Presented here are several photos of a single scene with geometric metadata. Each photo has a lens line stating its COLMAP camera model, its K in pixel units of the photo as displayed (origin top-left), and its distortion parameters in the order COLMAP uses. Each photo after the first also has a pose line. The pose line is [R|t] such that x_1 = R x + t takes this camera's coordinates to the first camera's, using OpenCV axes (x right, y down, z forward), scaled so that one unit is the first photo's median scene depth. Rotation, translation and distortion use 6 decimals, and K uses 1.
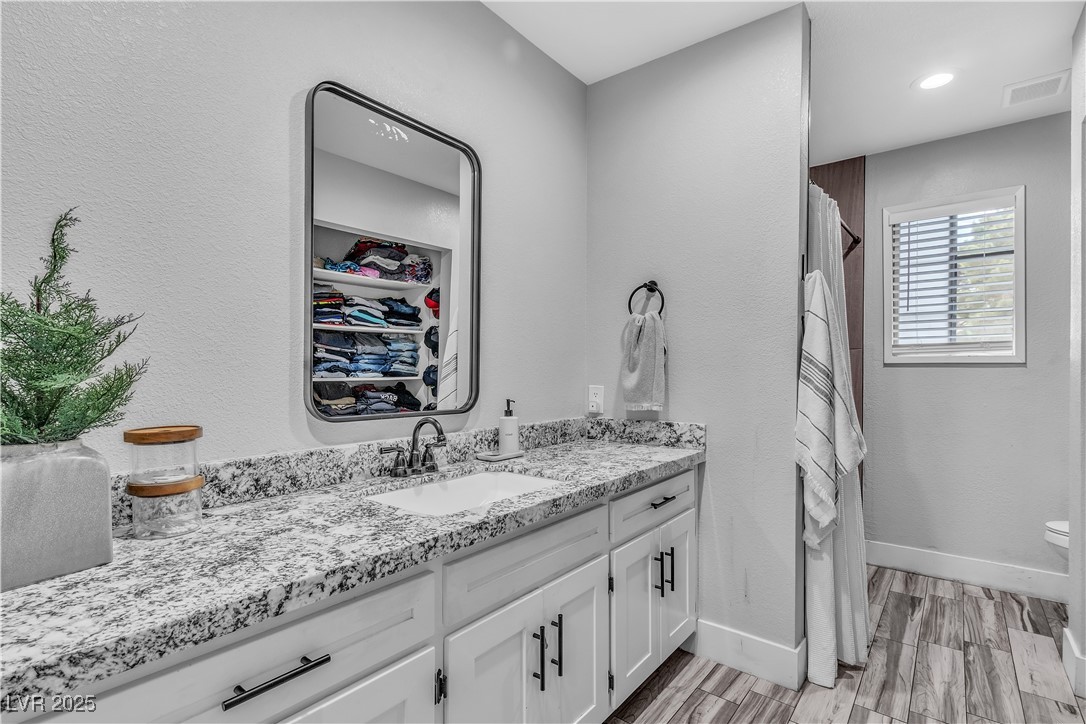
lens RADIAL K [[510.8, 0, 544.5], [0, 510.8, 368.0], [0, 0, 1]] dist [-0.001114, 0.000144]
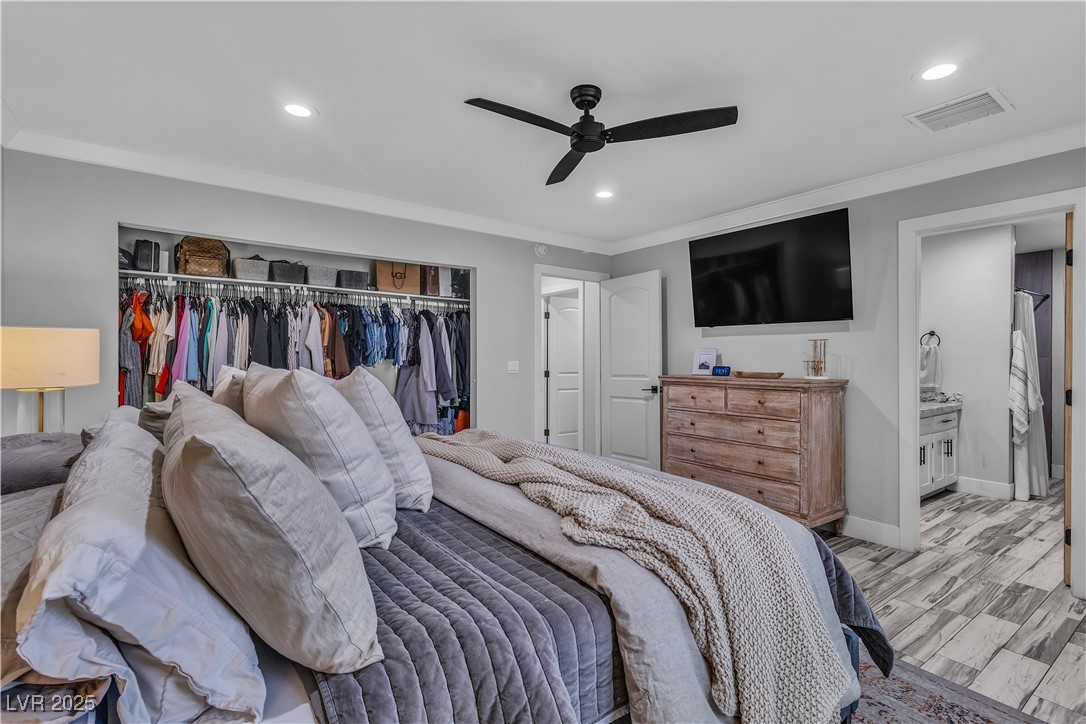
lens RADIAL K [[510.8, 0, 539.9], [0, 510.8, 357.0], [0, 0, 1]] dist [-0.001114, 0.000144]
pose [[0.964030, -0.001882, -0.265787, -1.003508], [0.001609, 0.999998, -0.001243, -0.060961], [0.265789, 0.000771, 0.964031, -1.916900]]
